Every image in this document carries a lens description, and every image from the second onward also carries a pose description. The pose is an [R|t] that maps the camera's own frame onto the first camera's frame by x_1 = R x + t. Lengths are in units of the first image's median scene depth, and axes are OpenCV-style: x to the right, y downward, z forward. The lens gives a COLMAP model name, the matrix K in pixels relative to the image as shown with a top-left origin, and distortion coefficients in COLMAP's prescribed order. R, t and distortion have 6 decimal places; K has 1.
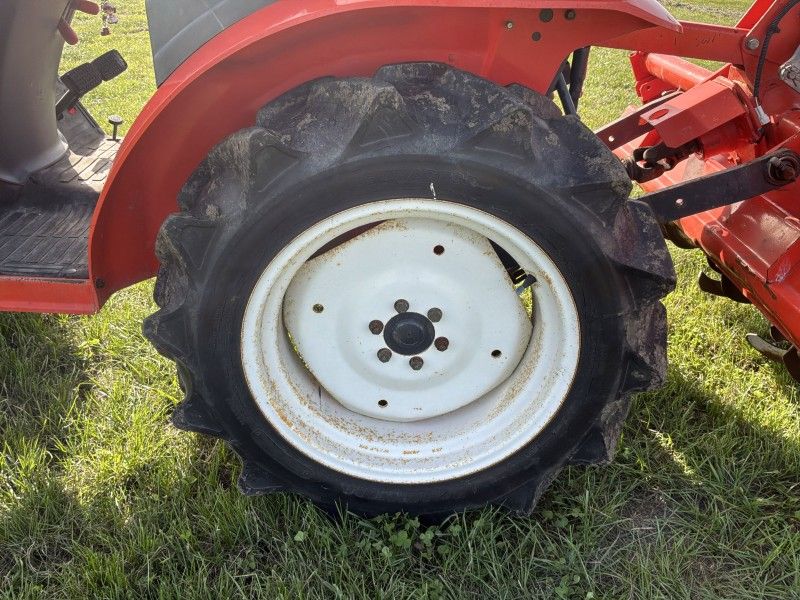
lens RADIAL K [[673.8, 0, 398.3], [0, 673.8, 303.6], [0, 0, 1]] dist [0.078902, -0.137375]
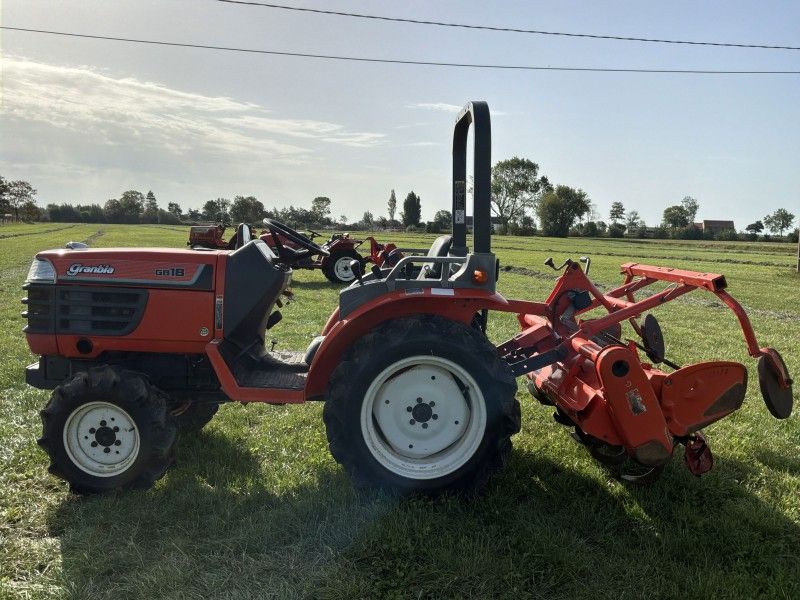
lens RADIAL K [[673.8, 0, 403.9], [0, 673.8, 294.8], [0, 0, 1]] dist [0.078902, -0.137375]
pose [[0.998545, 0.006045, 0.053577, -0.194039], [0.014930, 0.923839, -0.382489, 0.612719], [-0.051808, 0.382733, 0.922405, -1.538955]]
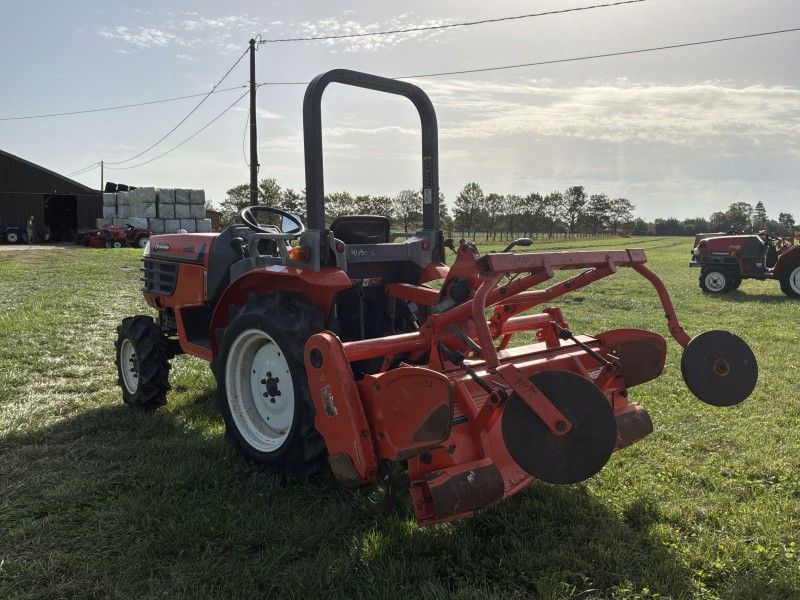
lens RADIAL K [[673.8, 0, 399.7], [0, 673.8, 297.2], [0, 0, 1]] dist [0.078902, -0.137375]
pose [[0.702656, 0.063541, -0.708687, 2.203297], [-0.337122, 0.906845, -0.252946, 0.225074], [0.626596, 0.416648, 0.658621, -0.563248]]
